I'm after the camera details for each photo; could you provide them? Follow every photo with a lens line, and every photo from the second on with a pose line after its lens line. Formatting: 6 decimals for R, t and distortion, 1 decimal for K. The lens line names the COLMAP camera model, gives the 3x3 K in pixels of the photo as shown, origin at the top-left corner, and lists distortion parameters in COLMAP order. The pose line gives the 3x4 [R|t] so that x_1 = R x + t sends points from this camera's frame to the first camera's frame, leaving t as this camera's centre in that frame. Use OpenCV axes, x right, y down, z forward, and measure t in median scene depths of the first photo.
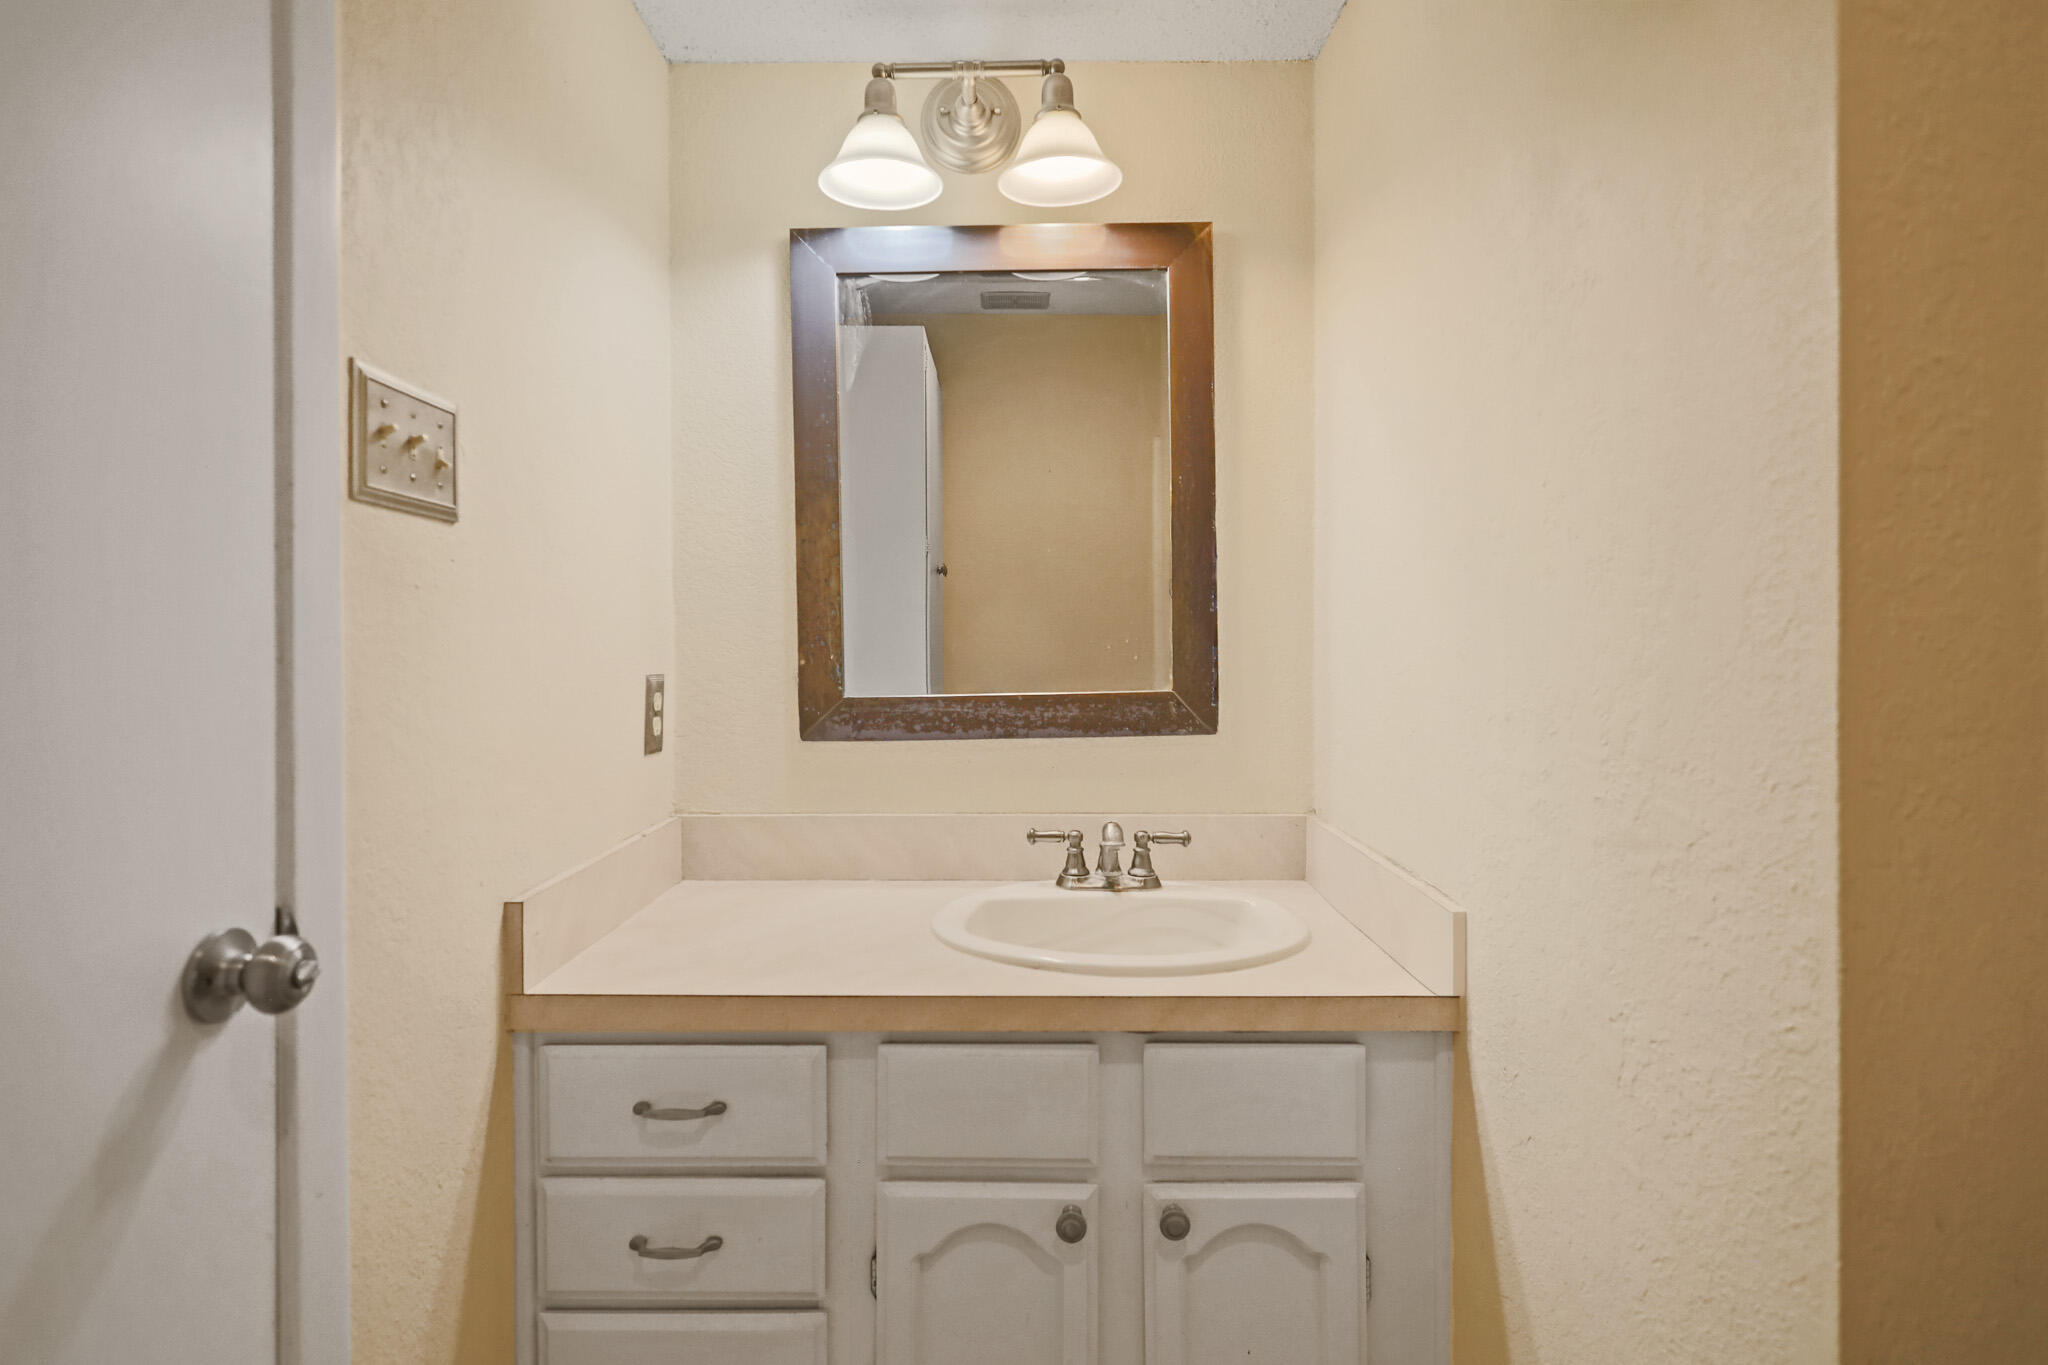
lens RADIAL K [[1030.2, 0, 1024.0], [0, 1030.2, 682.5], [0, 0, 1]] dist [-0.000040, -0.000326]
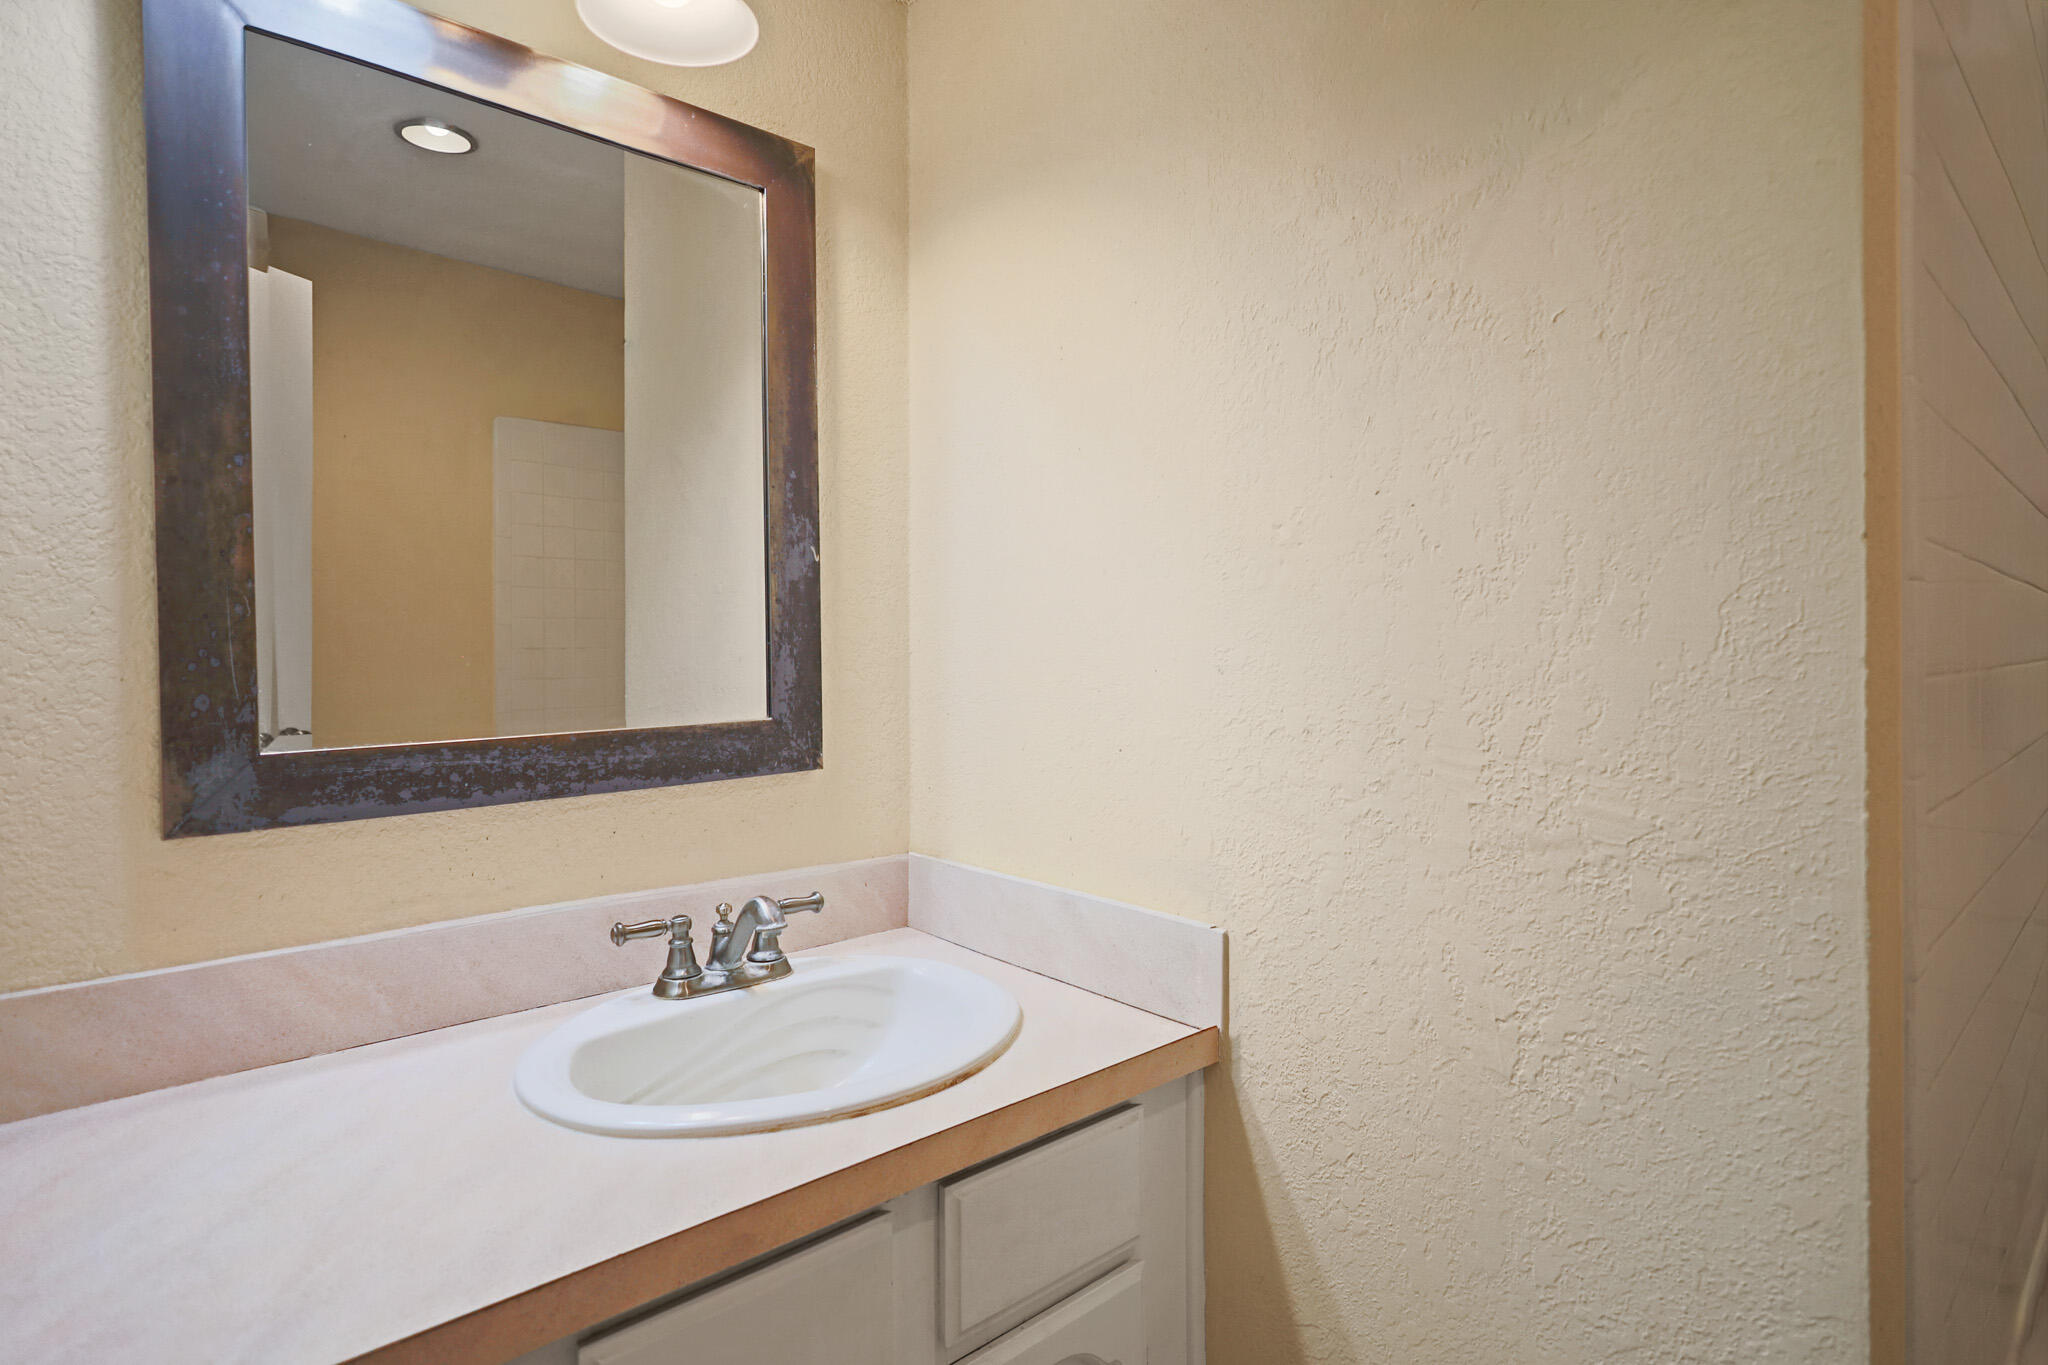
lens RADIAL K [[1014.7, 0, 1024.0], [0, 1014.7, 682.5], [0, 0, 1]] dist [-0.000168, 0.000390]
pose [[0.753818, -0.020199, 0.656773, -0.230446], [0.033273, 0.999418, -0.007453, -0.007858], [-0.656241, 0.027471, 0.754051, 0.285969]]
